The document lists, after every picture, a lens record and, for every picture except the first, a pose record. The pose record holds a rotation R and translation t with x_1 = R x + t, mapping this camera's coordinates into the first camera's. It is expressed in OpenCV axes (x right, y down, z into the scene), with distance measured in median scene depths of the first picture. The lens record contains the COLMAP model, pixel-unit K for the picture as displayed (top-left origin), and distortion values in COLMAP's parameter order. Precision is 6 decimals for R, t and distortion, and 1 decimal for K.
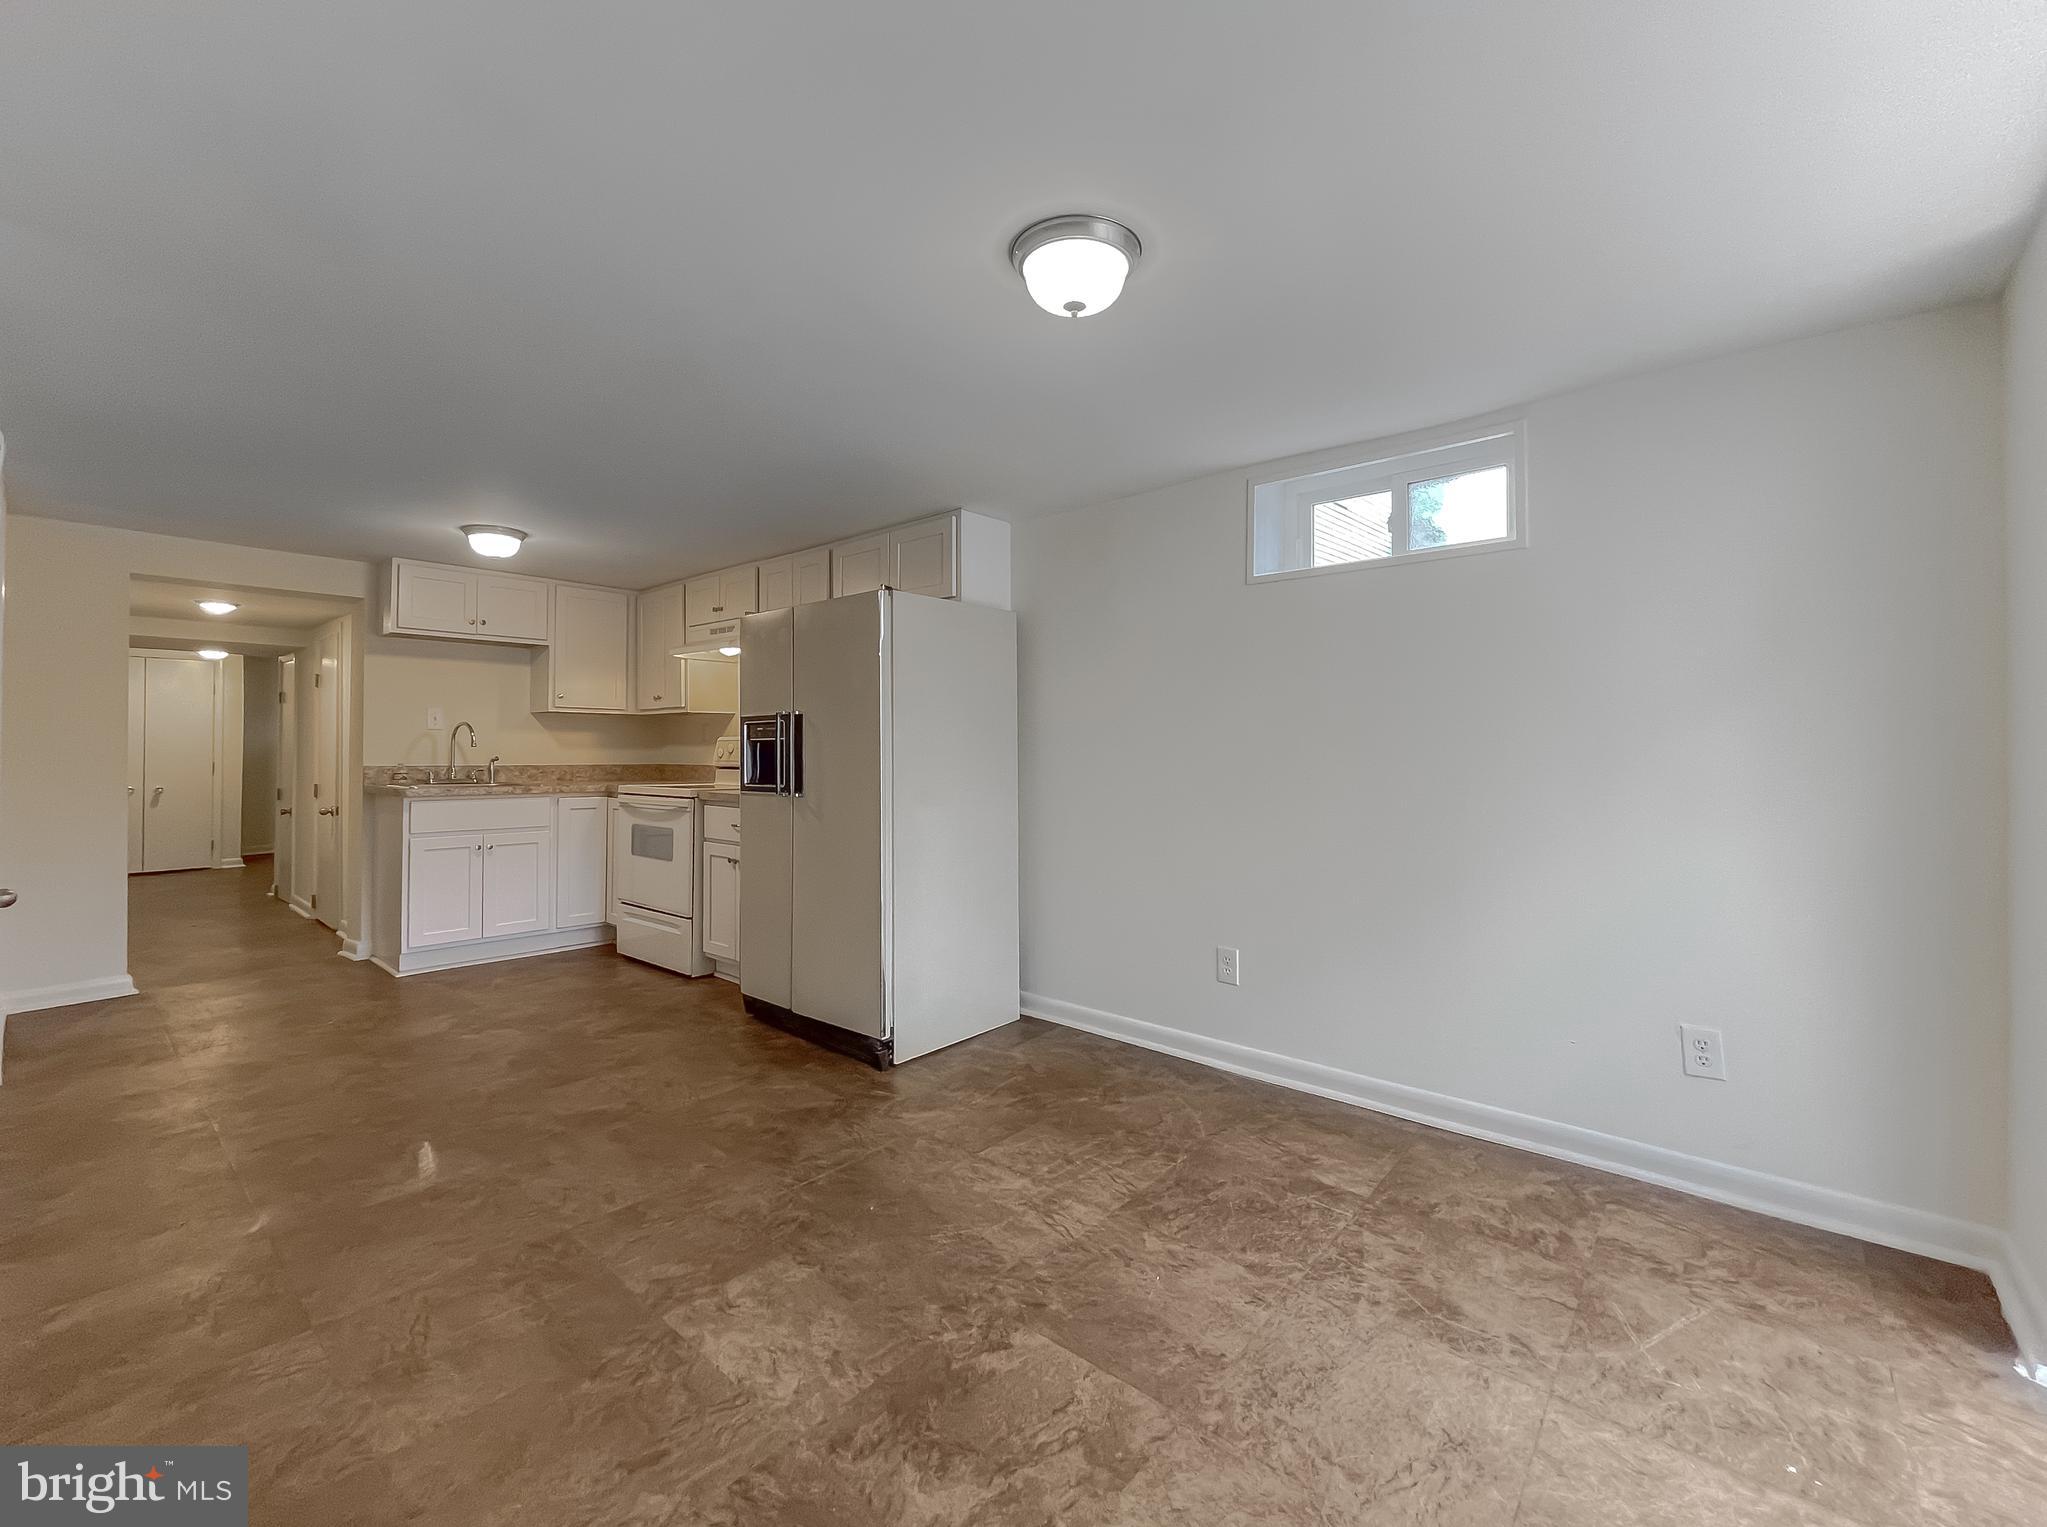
lens RADIAL K [[848.6, 0, 1011.7], [0, 848.6, 735.6], [0, 0, 1]] dist [-0.014295, 0.005390]
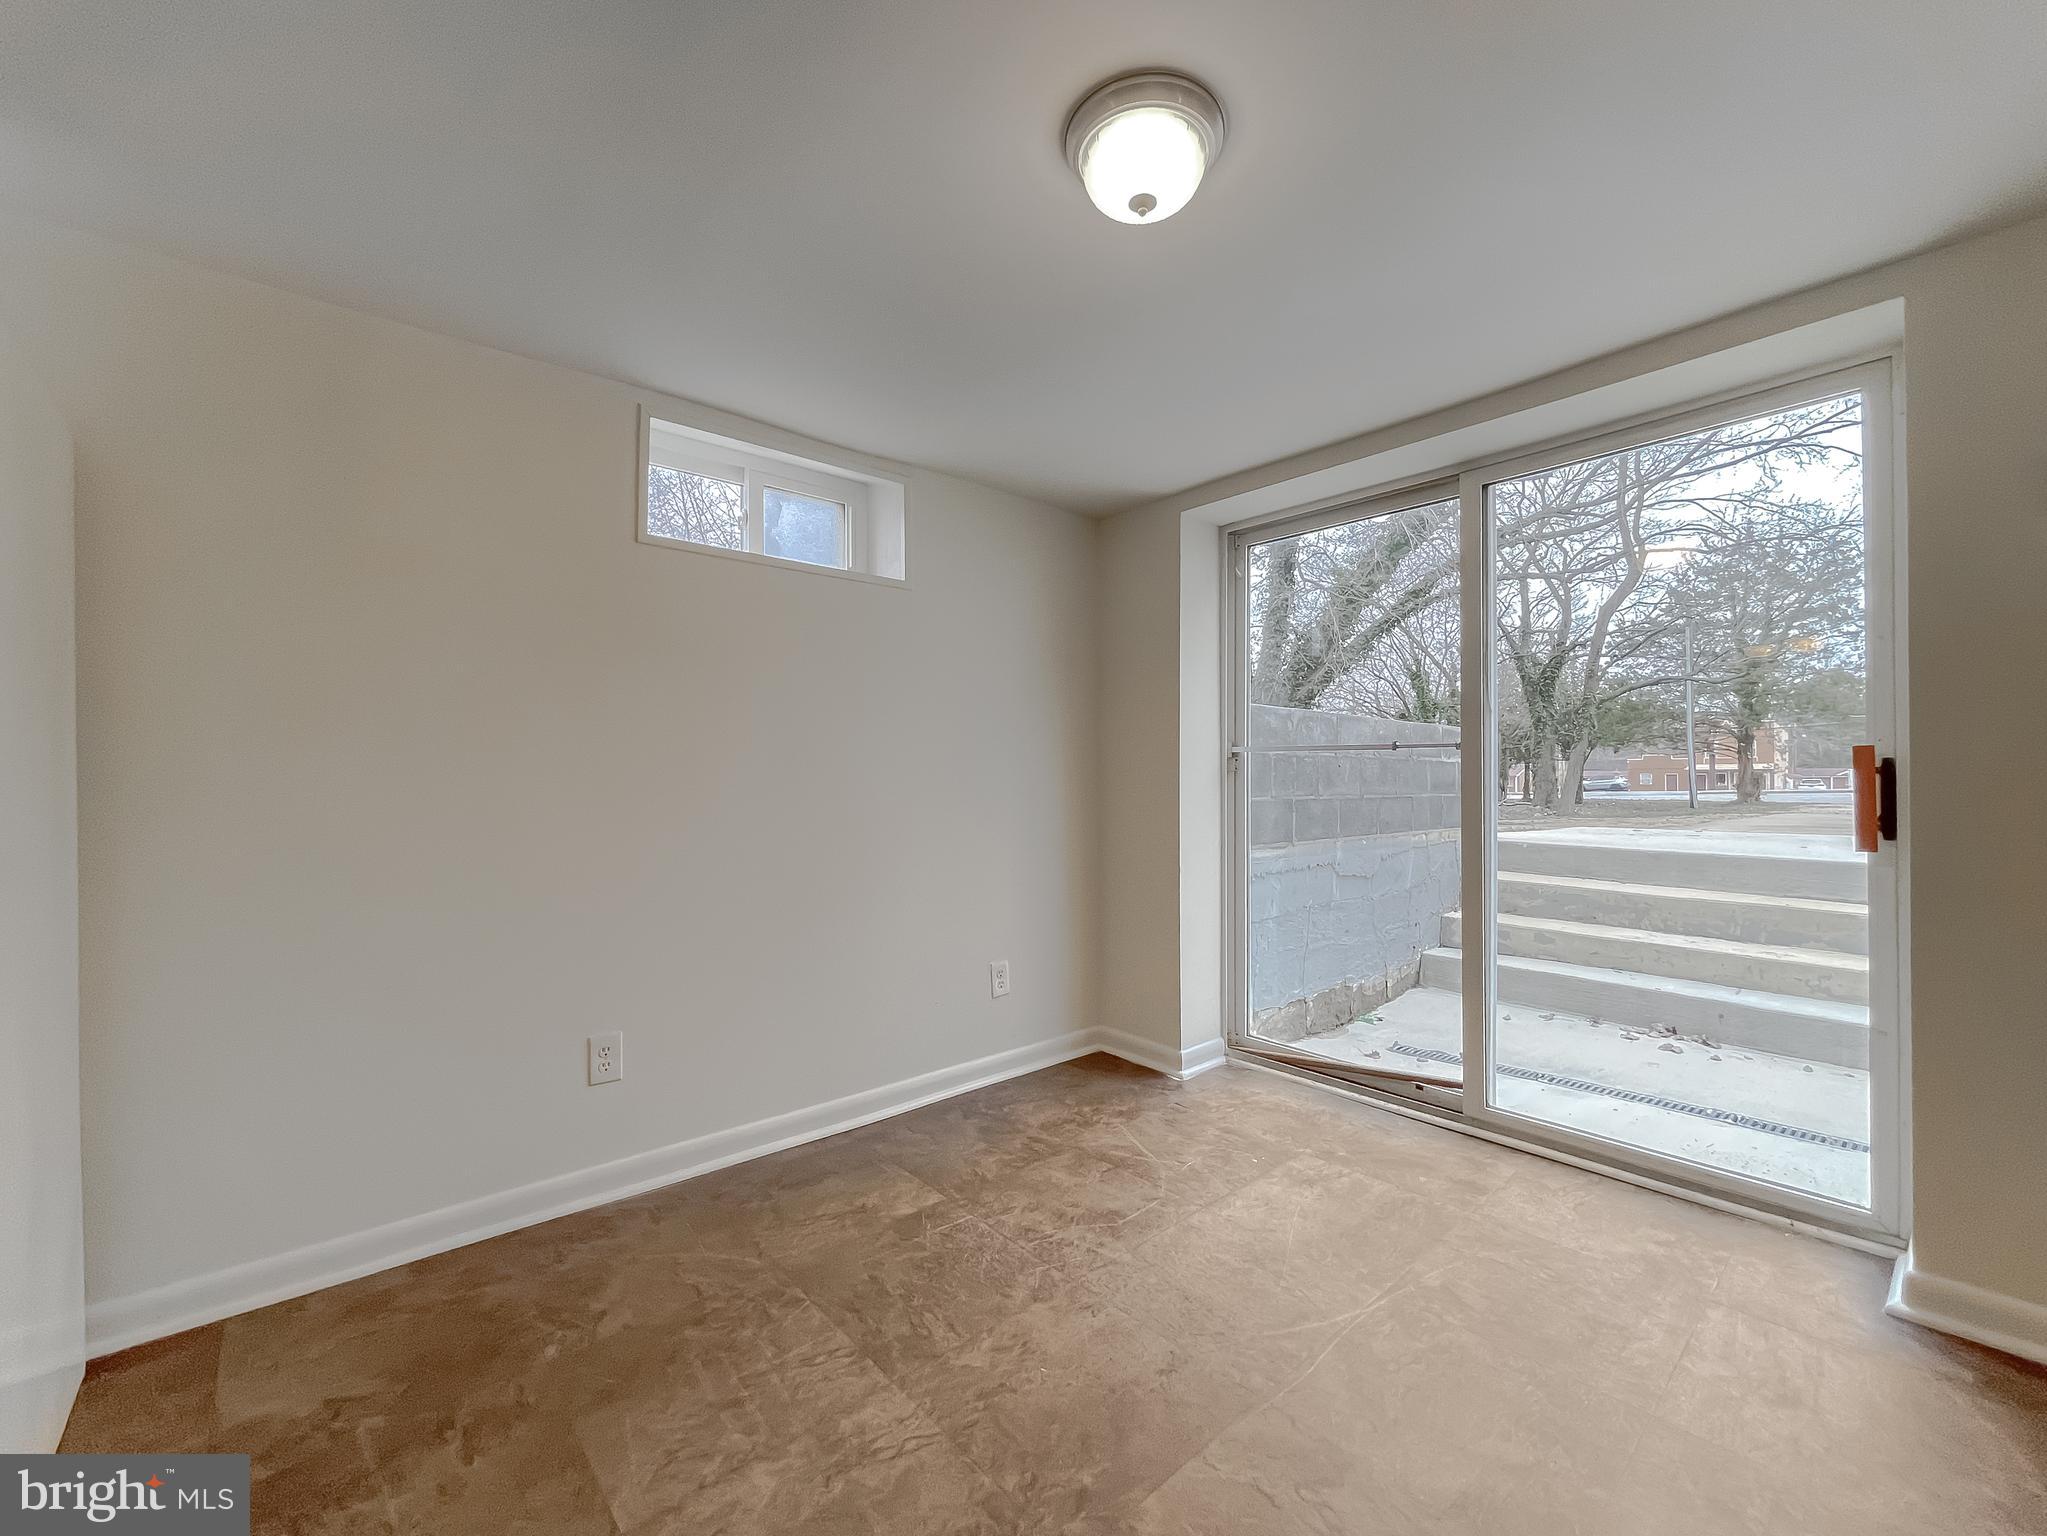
lens RADIAL K [[837.1, 0, 1017.4], [0, 837.1, 774.4], [0, 0, 1]] dist [0.000614, 0.000591]
pose [[0.147060, 0.004533, 0.989117, -0.437519], [-0.014224, 0.999896, -0.002468, 0.026668], [-0.989025, -0.013706, 0.147109, 0.591140]]
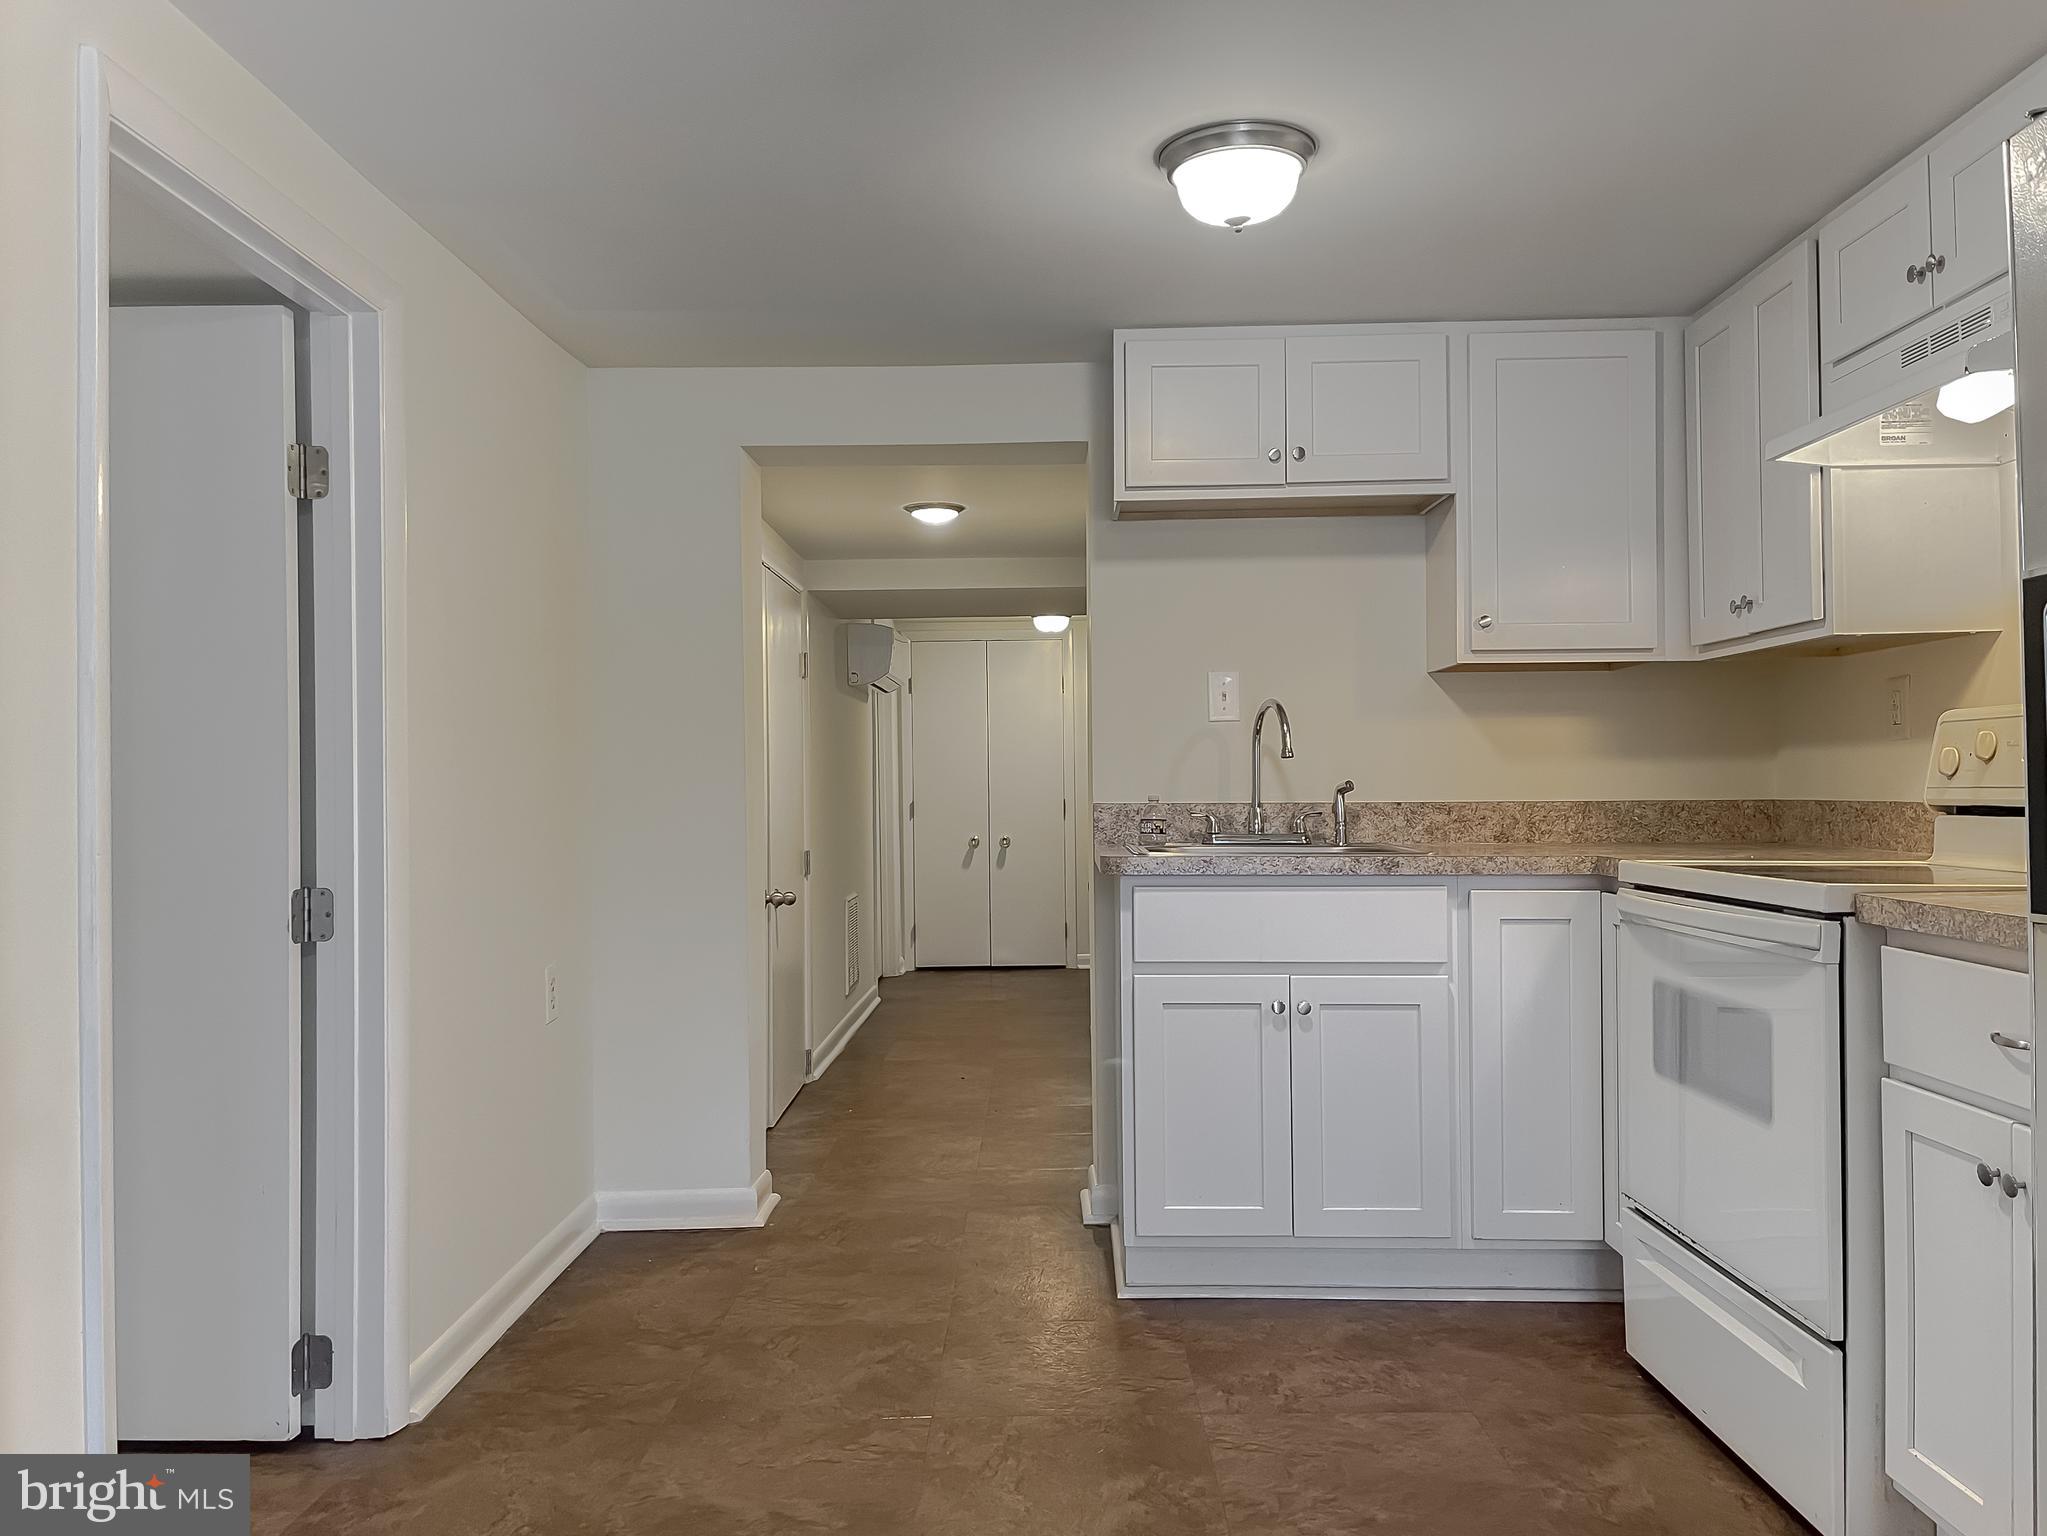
lens RADIAL K [[1564.2, 0, 1031.7], [0, 1564.2, 775.0], [0, 0, 1]] dist [0.068428, -0.075575]
pose [[0.646610, -0.013872, -0.762695, -0.215606], [0.025090, 0.999680, 0.003089, 0.027193], [0.762408, -0.021134, 0.646751, 0.669844]]
